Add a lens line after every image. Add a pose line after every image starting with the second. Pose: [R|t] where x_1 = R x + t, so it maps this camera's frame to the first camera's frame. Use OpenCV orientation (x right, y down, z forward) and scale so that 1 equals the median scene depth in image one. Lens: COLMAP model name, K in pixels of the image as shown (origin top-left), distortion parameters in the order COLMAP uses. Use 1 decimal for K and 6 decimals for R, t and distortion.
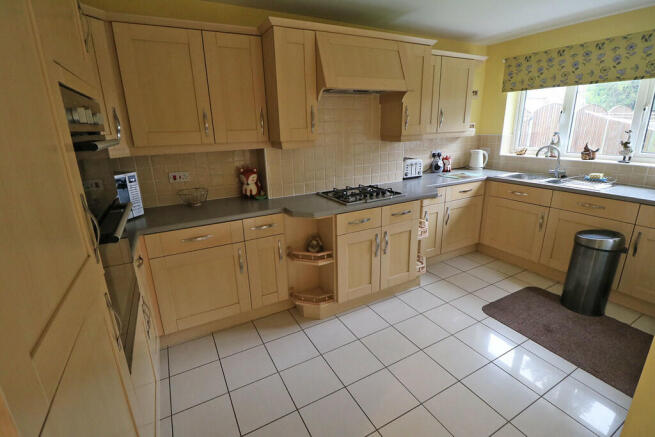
lens RADIAL K [[303.6, 0, 327.7], [0, 303.6, 216.7], [0, 0, 1]] dist [-0.017196, -0.003268]
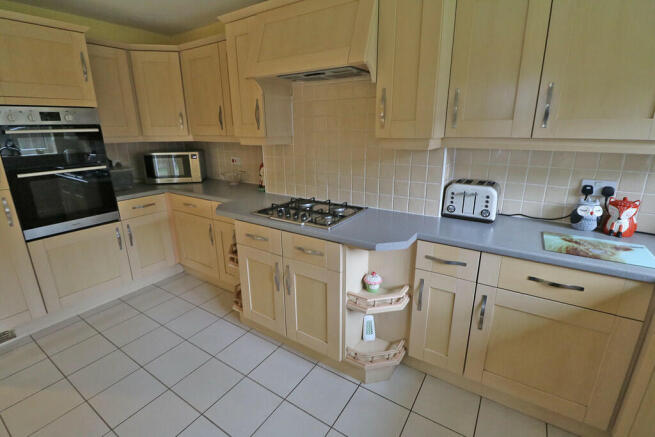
lens RADIAL K [[303.6, 0, 325.9], [0, 303.6, 216.4], [0, 0, 1]] dist [-0.017196, -0.003268]
pose [[0.476083, 0.269479, -0.837094, 0.729460], [-0.254498, 0.953379, 0.162172, -0.186061], [0.841769, 0.135831, 0.522469, 0.600726]]
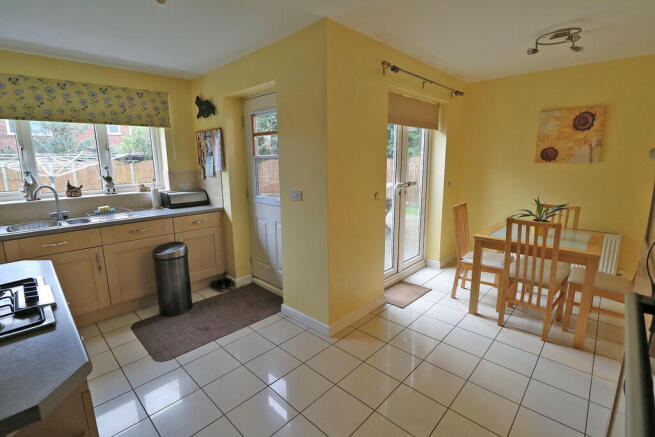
lens RADIAL K [[303.6, 0, 328.5], [0, 303.6, 218.1], [0, 0, 1]] dist [-0.017196, -0.003268]
pose [[-0.303421, -0.155671, 0.940054, -0.375774], [0.285010, 0.926571, 0.245430, -0.148637], [-0.909233, 0.342393, -0.236774, 0.564782]]
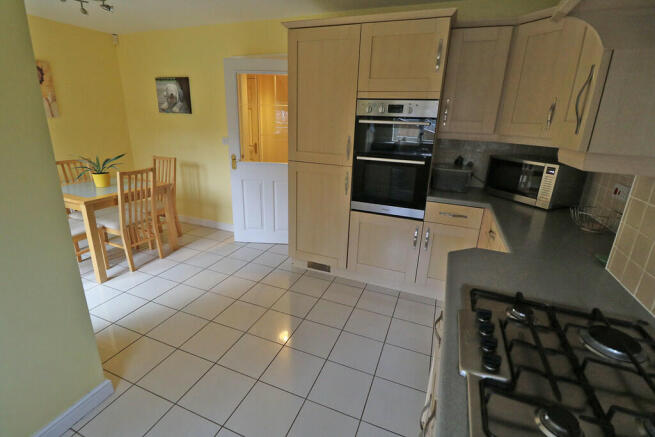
lens RADIAL K [[303.6, 0, 324.4], [0, 303.6, 217.4], [0, 0, 1]] dist [-0.017196, -0.003268]
pose [[-0.776881, 0.197508, -0.597868, 0.399573], [-0.187374, 0.833991, 0.518990, -0.272911], [0.601121, 0.515218, -0.610904, 0.913855]]
